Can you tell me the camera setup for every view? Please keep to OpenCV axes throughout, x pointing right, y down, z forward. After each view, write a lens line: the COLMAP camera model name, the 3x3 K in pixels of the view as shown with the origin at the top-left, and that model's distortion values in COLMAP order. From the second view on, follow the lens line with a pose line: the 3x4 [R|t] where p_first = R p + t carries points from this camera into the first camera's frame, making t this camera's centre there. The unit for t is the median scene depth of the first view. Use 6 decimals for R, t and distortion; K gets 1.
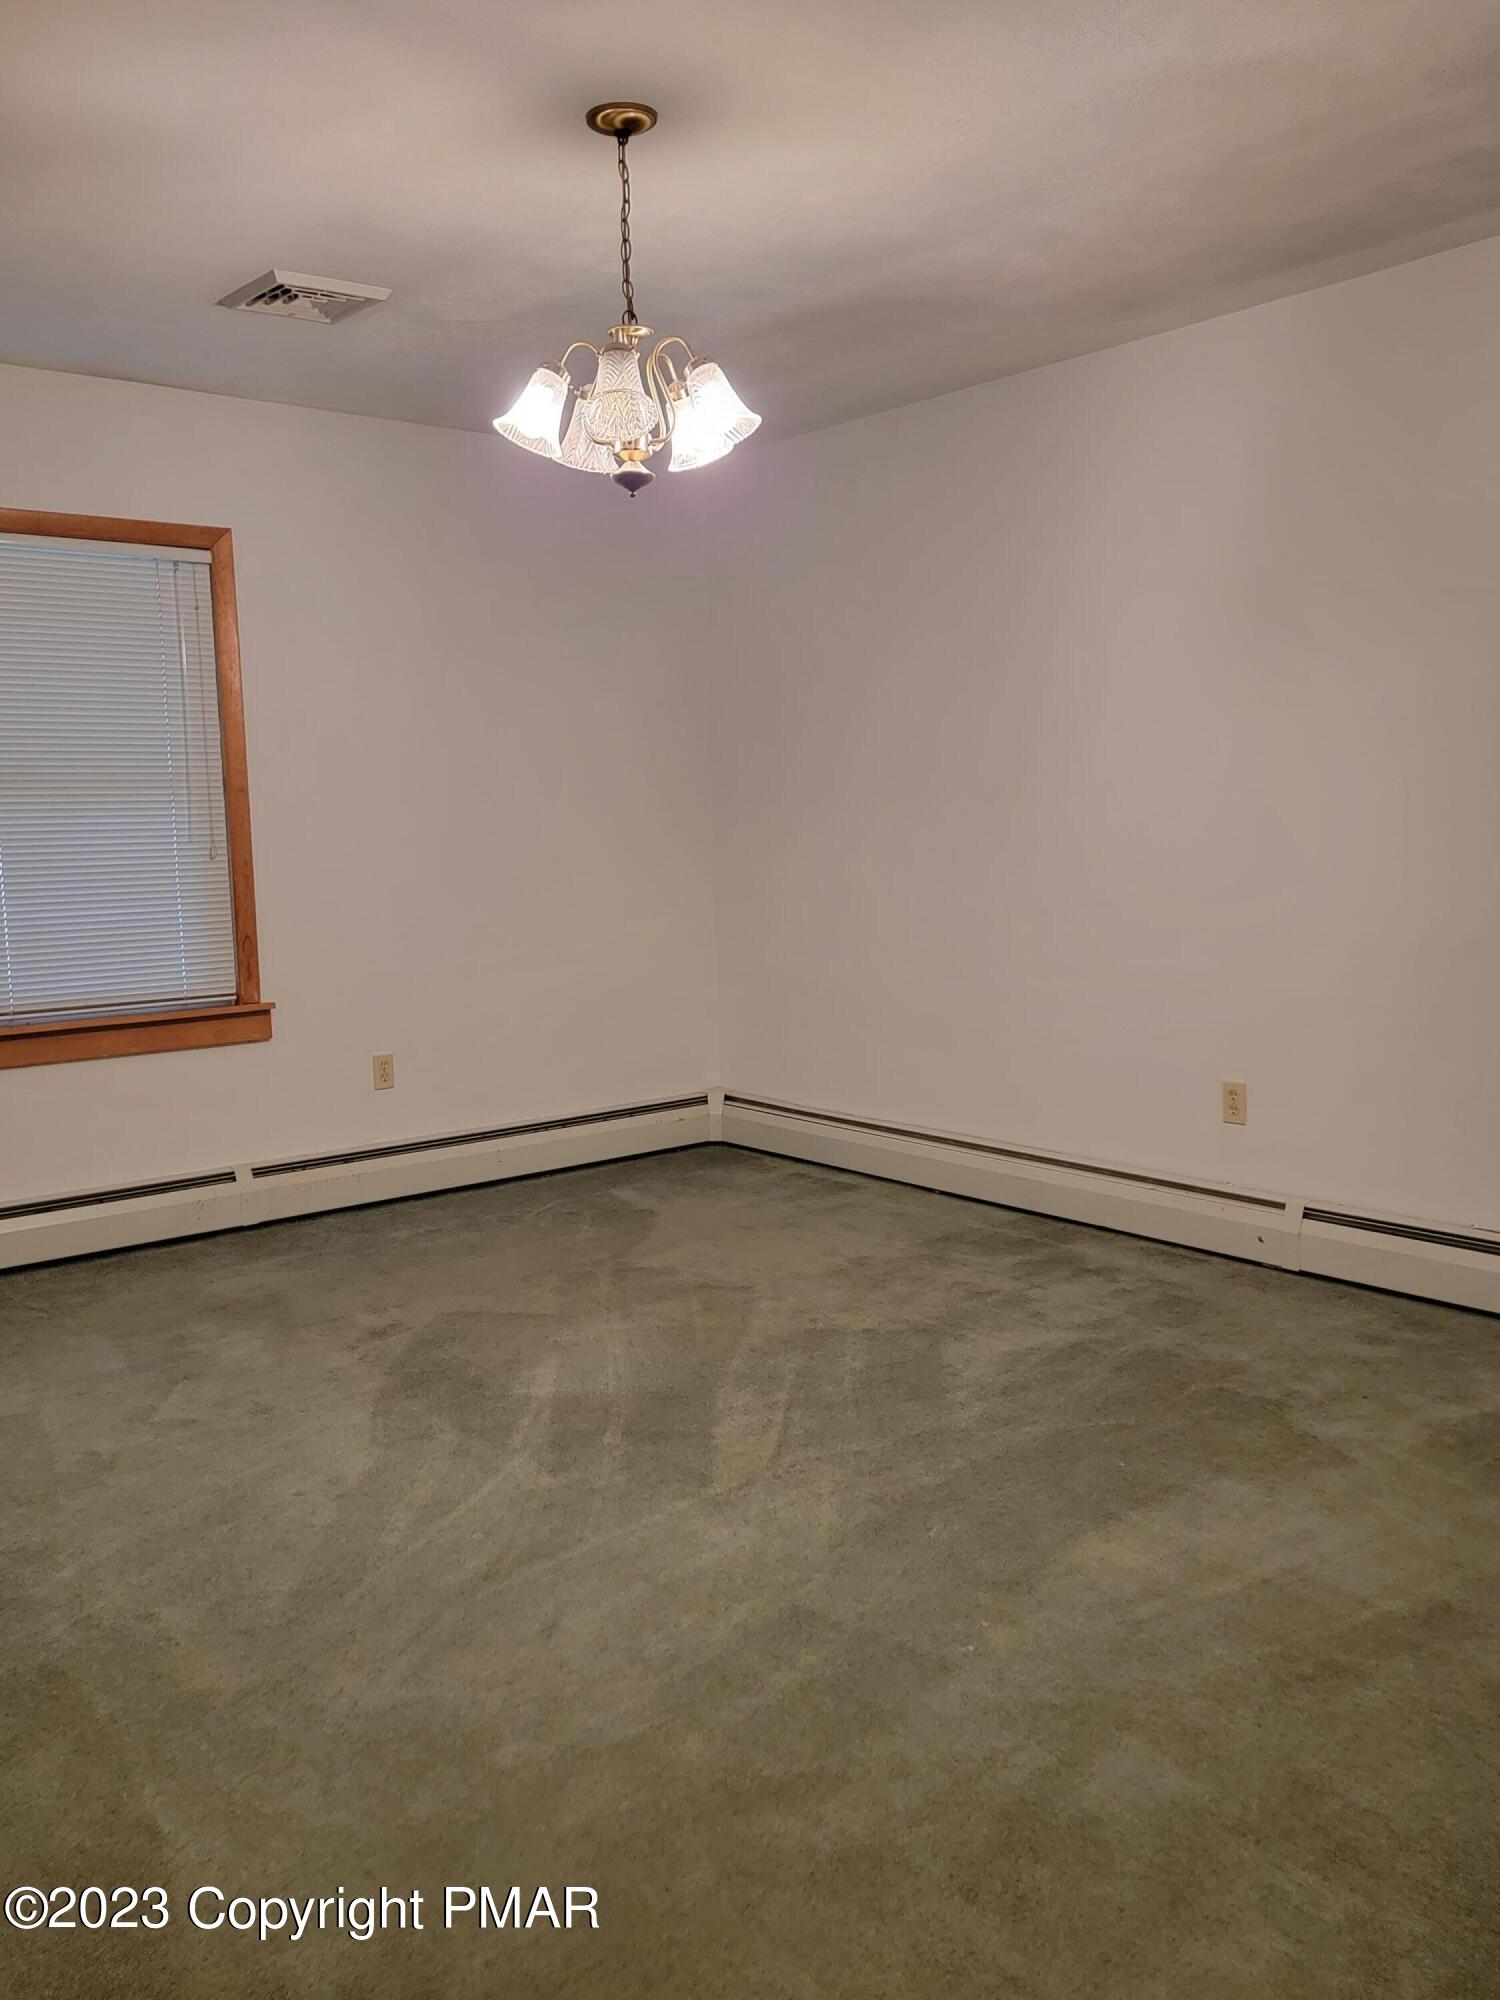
lens RADIAL K [[1706.5, 0, 752.8], [0, 1706.5, 1059.5], [0, 0, 1]] dist [0.072966, -0.005832]
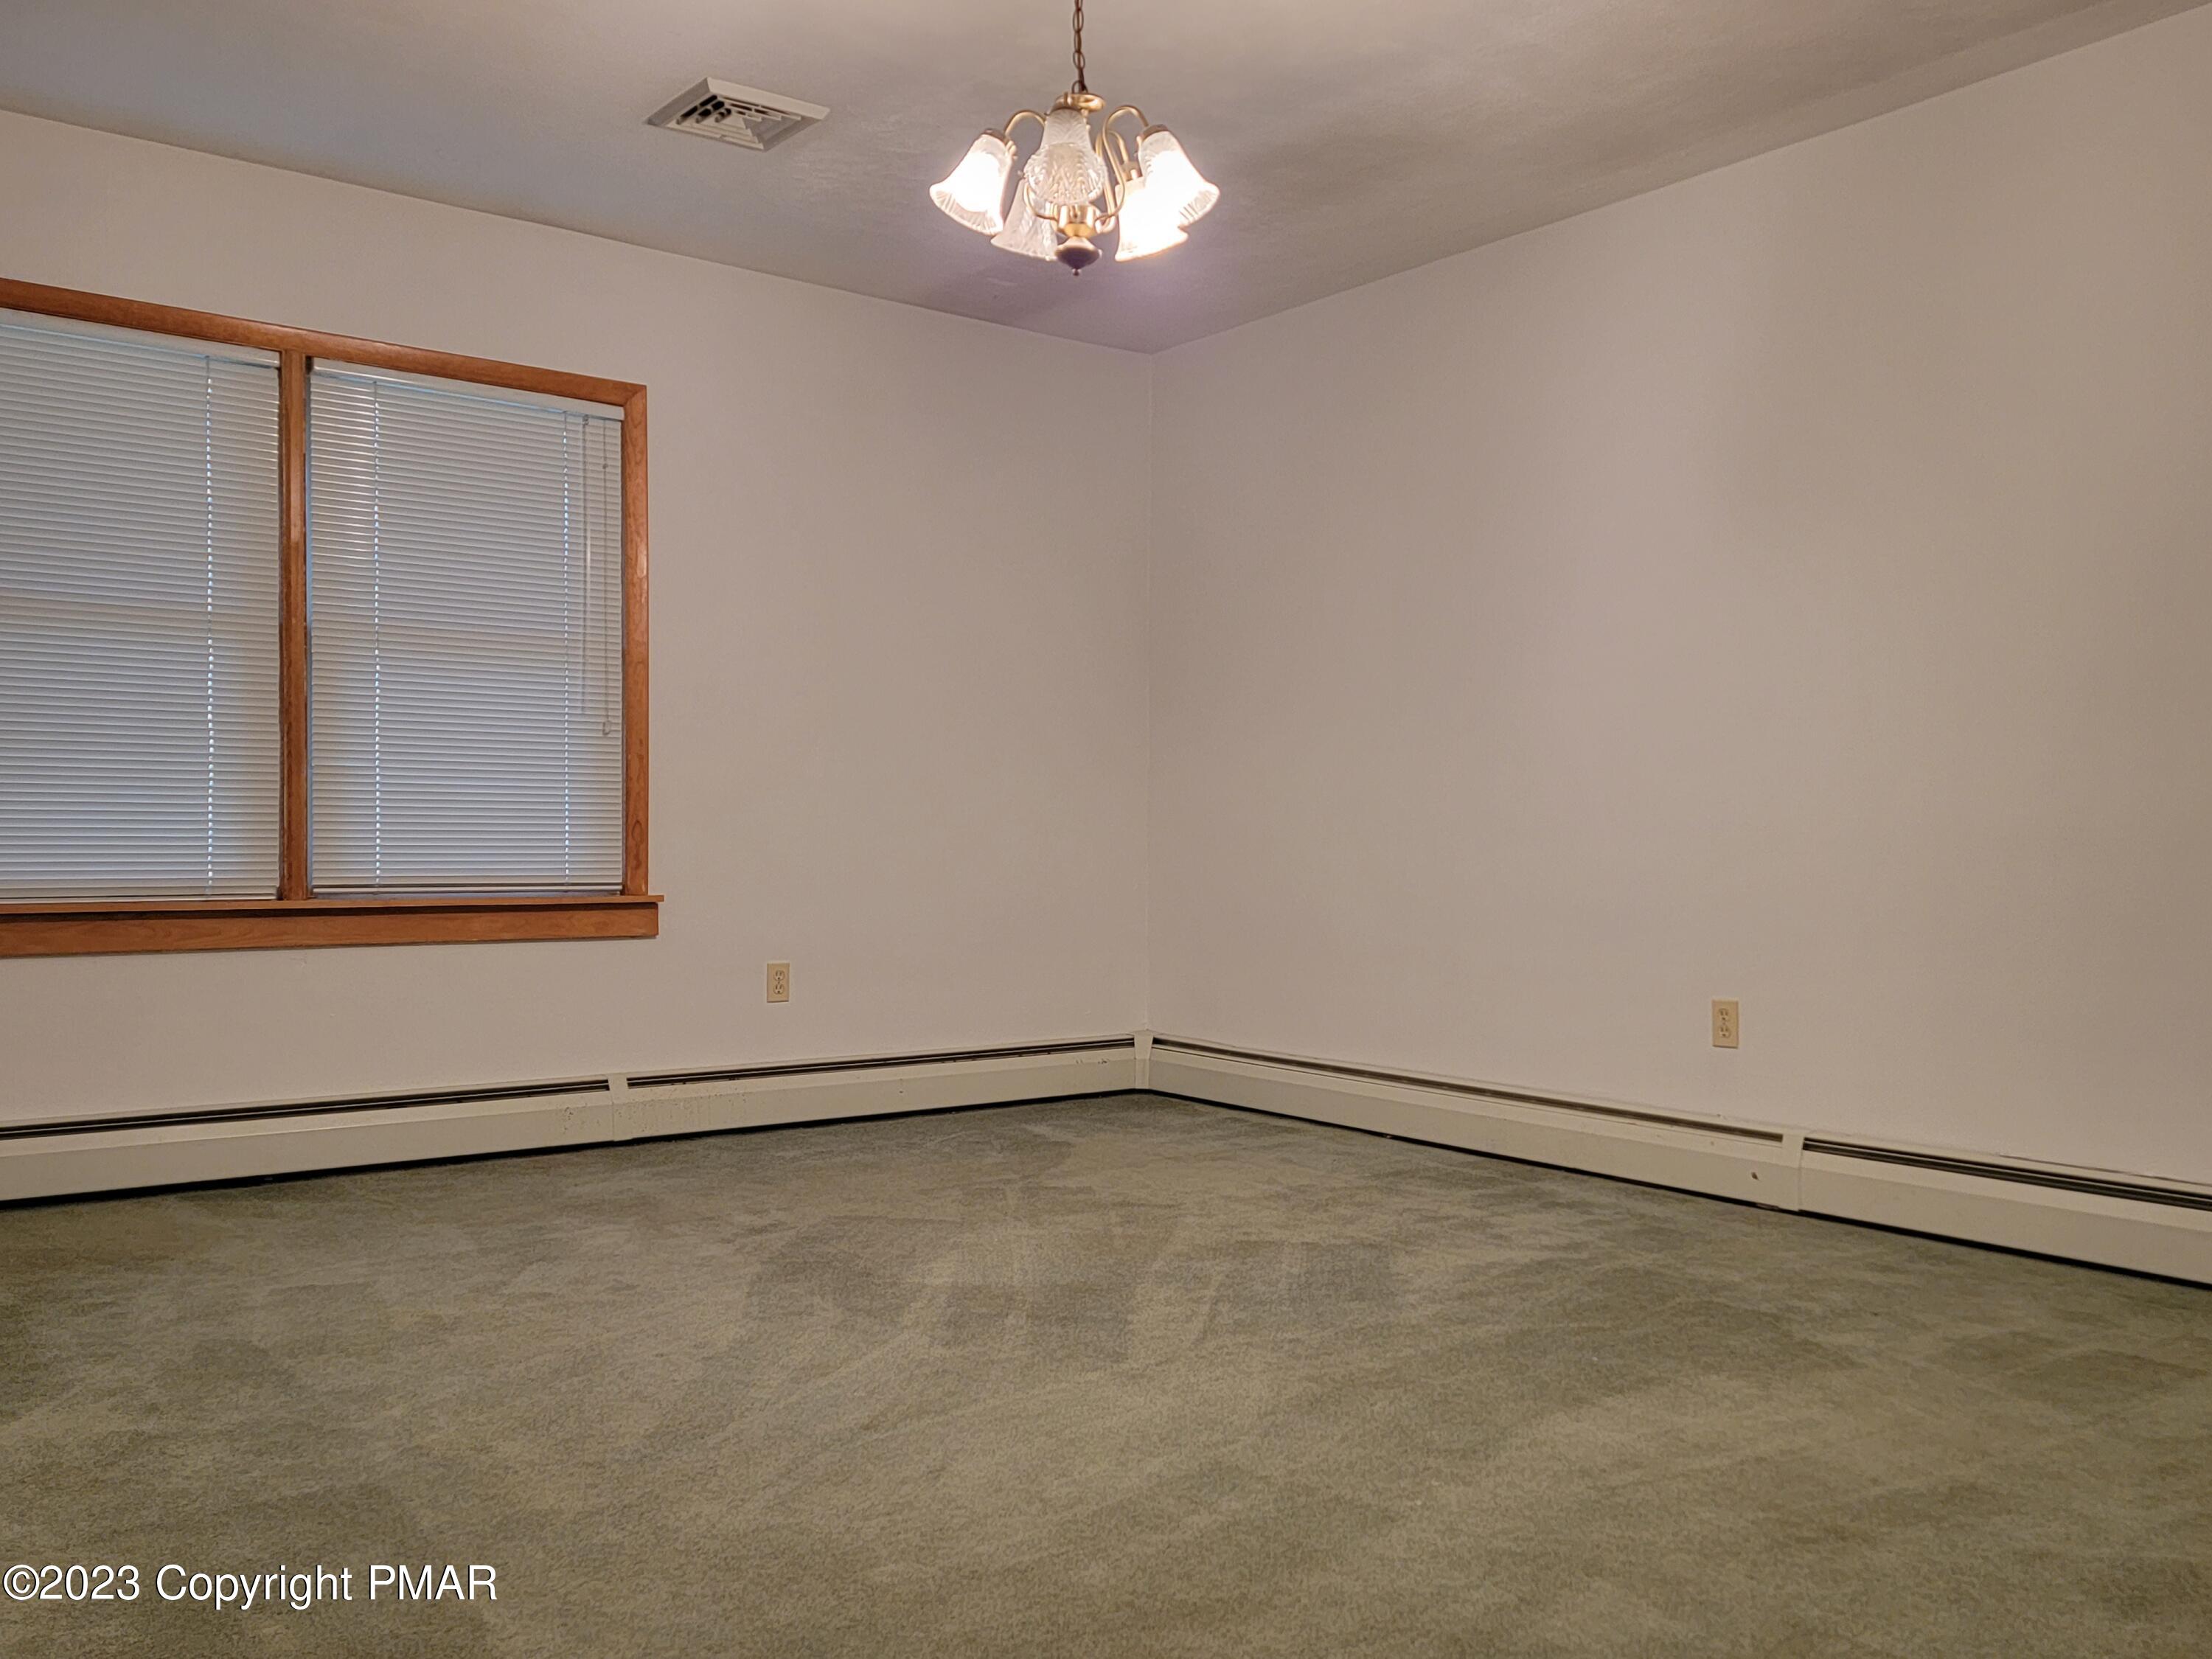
lens RADIAL K [[1887.3, 0, 1145.4], [0, 1887.3, 930.8], [0, 0, 1]] dist [0.072966, -0.005832]
pose [[0.999276, 0.029732, -0.023733, 0.002116], [-0.031892, 0.994822, -0.096501, 0.108724], [0.020741, 0.097188, 0.995050, 0.009071]]
